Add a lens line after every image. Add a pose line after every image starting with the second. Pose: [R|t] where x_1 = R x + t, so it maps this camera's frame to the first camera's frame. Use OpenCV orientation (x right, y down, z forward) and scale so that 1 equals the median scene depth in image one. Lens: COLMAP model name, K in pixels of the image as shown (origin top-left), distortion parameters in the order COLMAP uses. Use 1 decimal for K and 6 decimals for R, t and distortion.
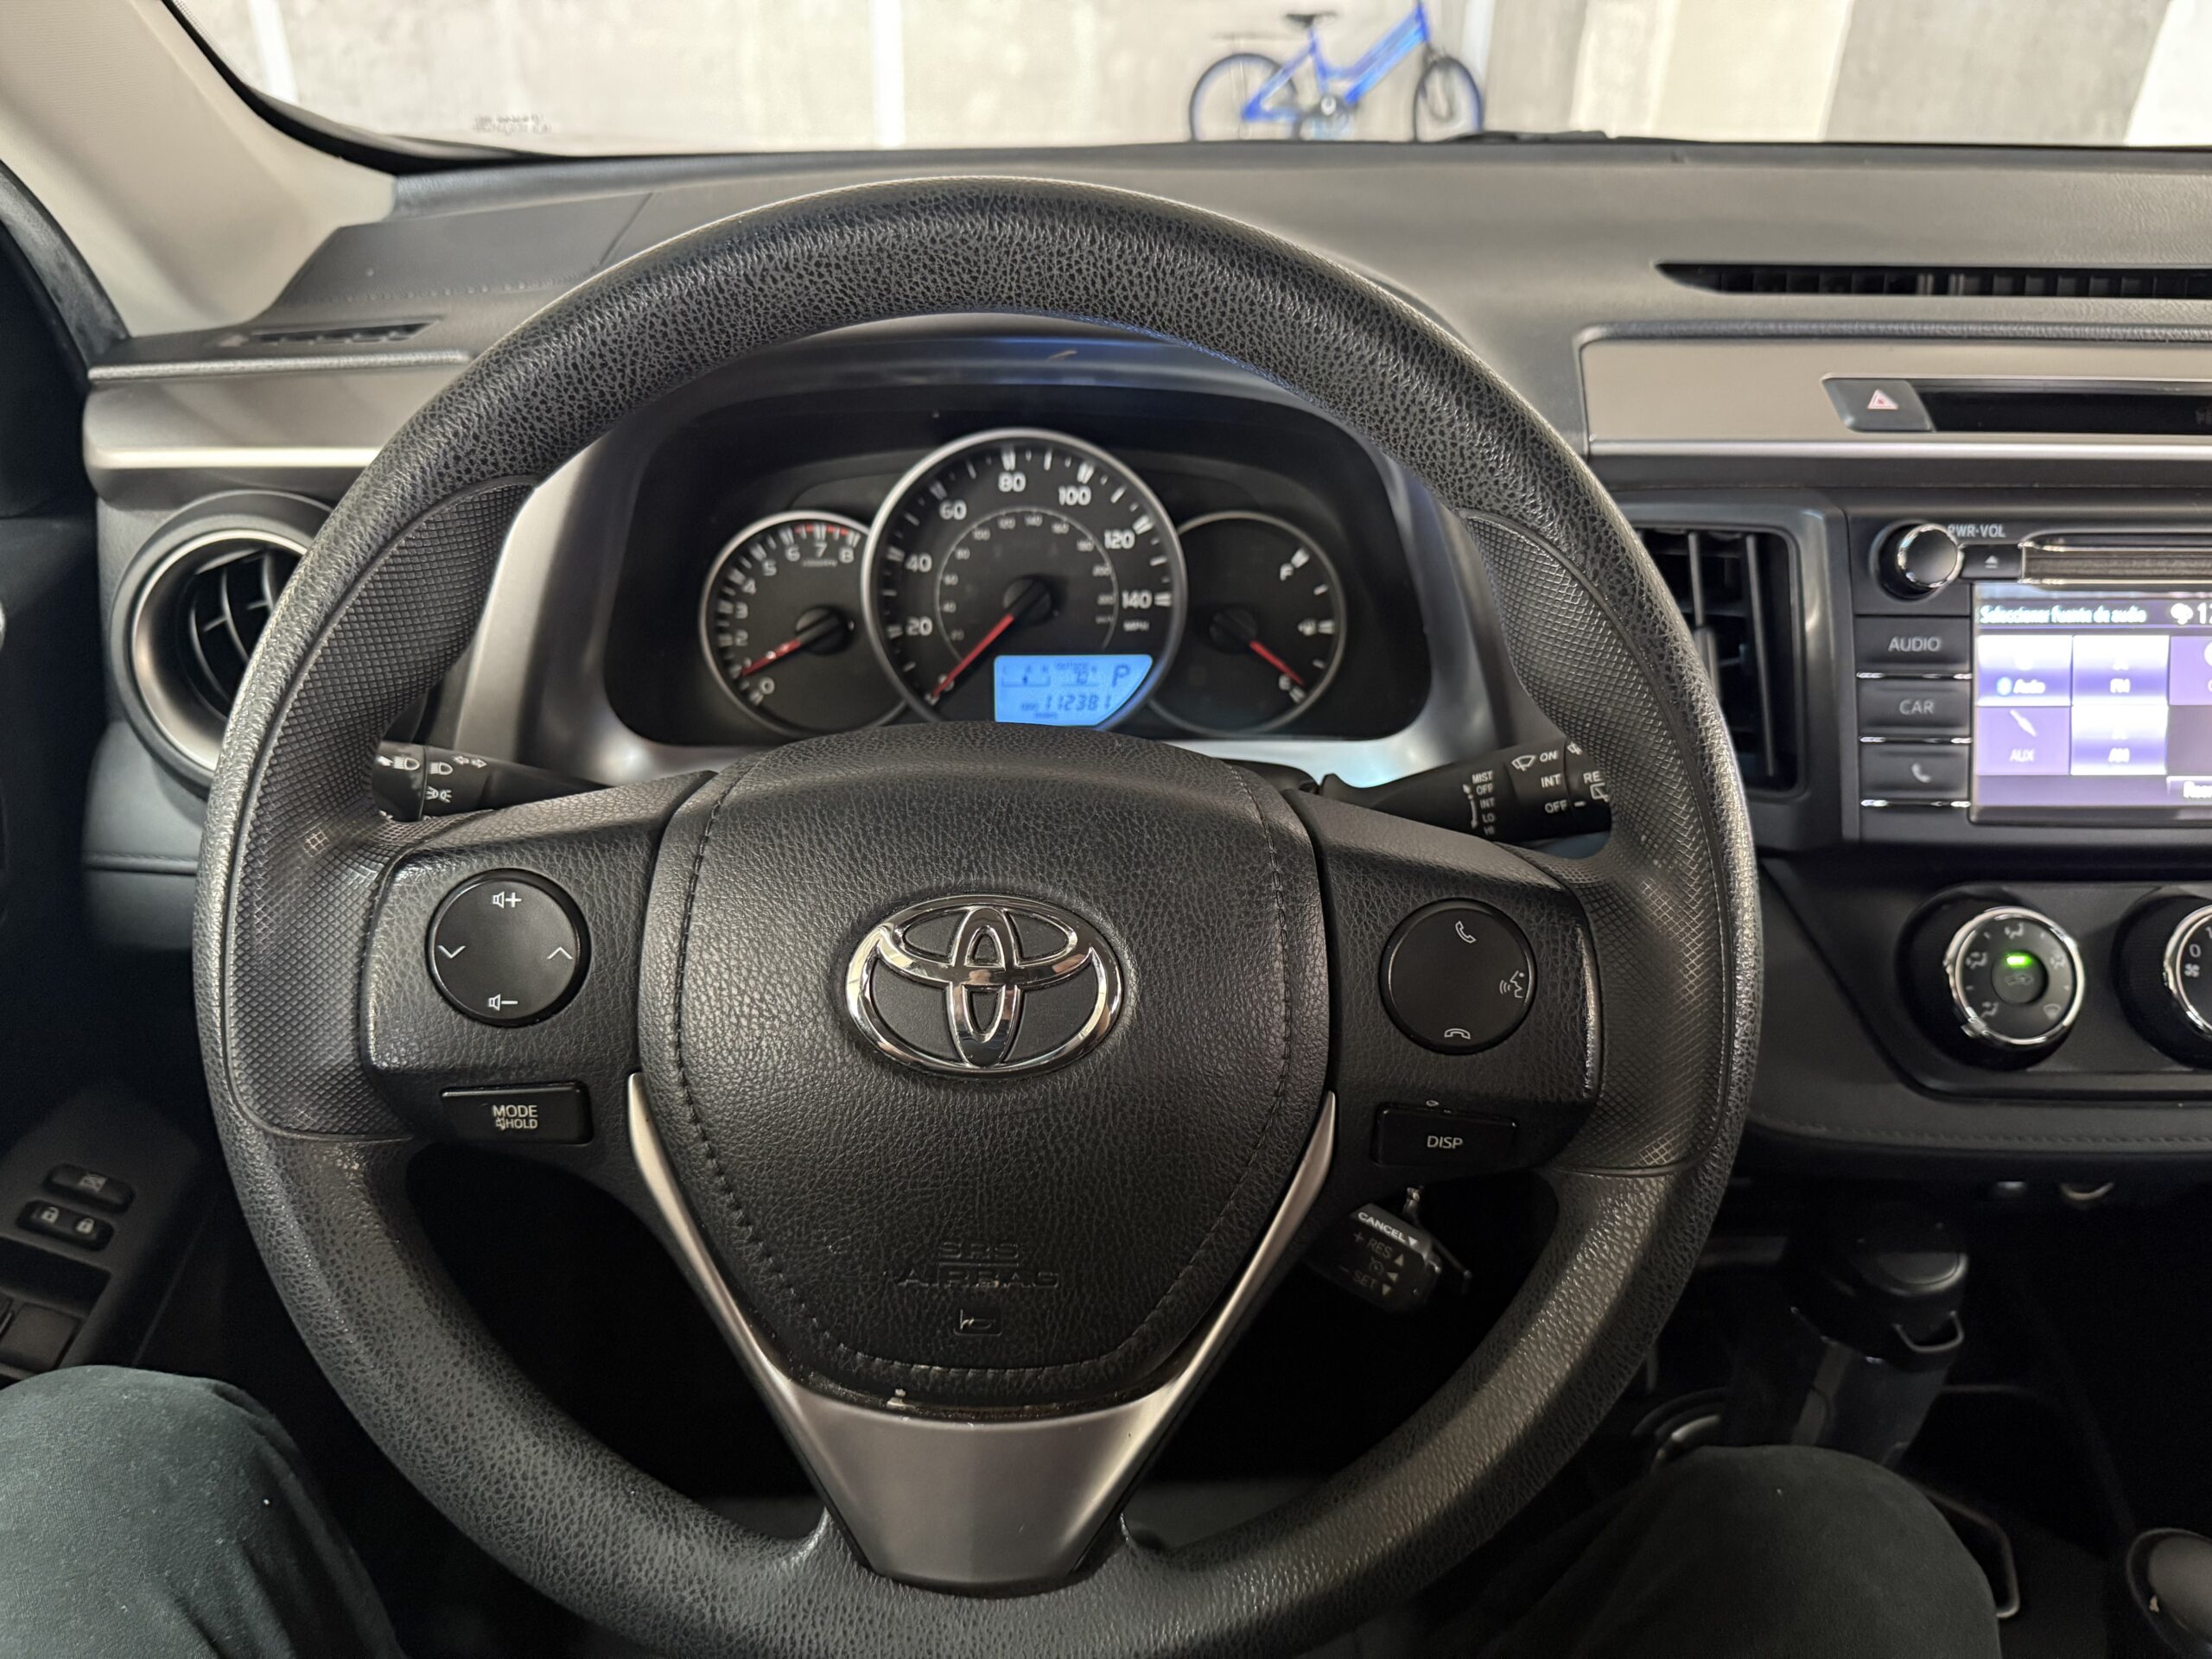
lens RADIAL K [[1571.8, 0, 1100.7], [0, 1571.8, 830.3], [0, 0, 1]] dist [0.013382, -0.020534]
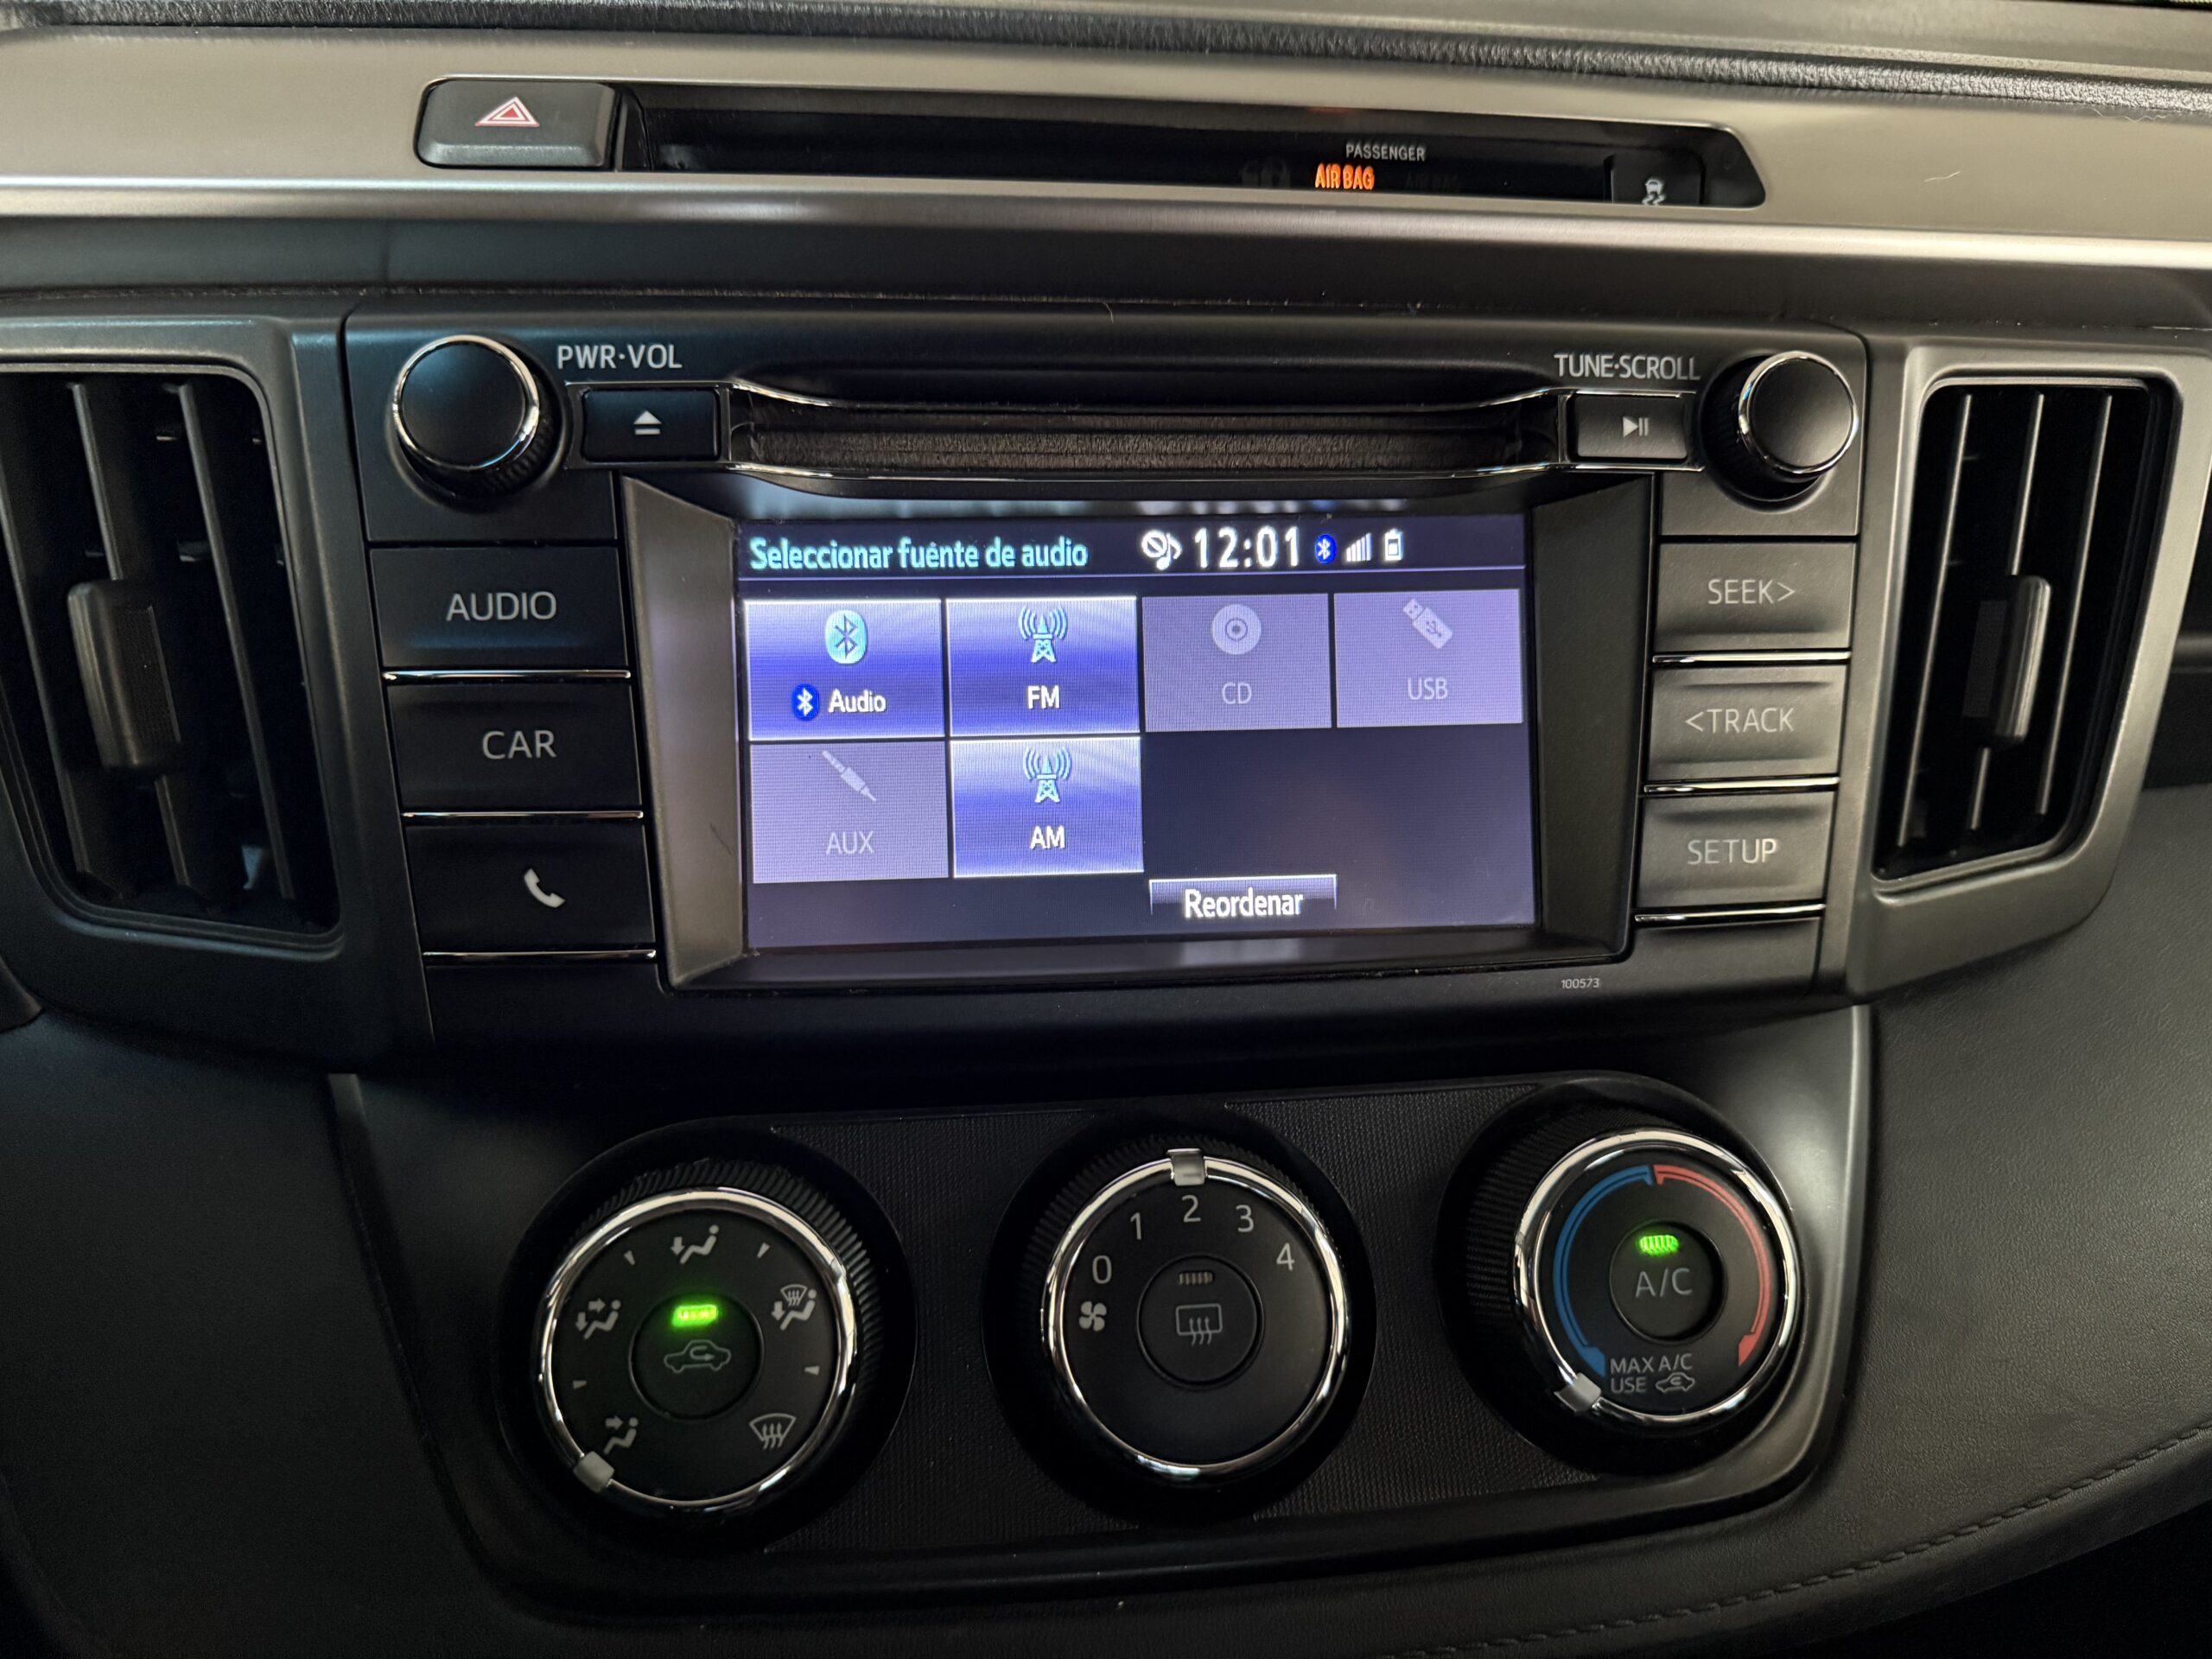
lens RADIAL K [[1571.8, 0, 1106.7], [0, 1571.8, 829.4], [0, 0, 1]] dist [0.013382, -0.020534]
pose [[0.995964, -0.024667, 0.086298, 0.646100], [0.029235, 0.998215, -0.052079, -0.025249], [-0.084859, 0.054391, 0.994907, 0.532564]]
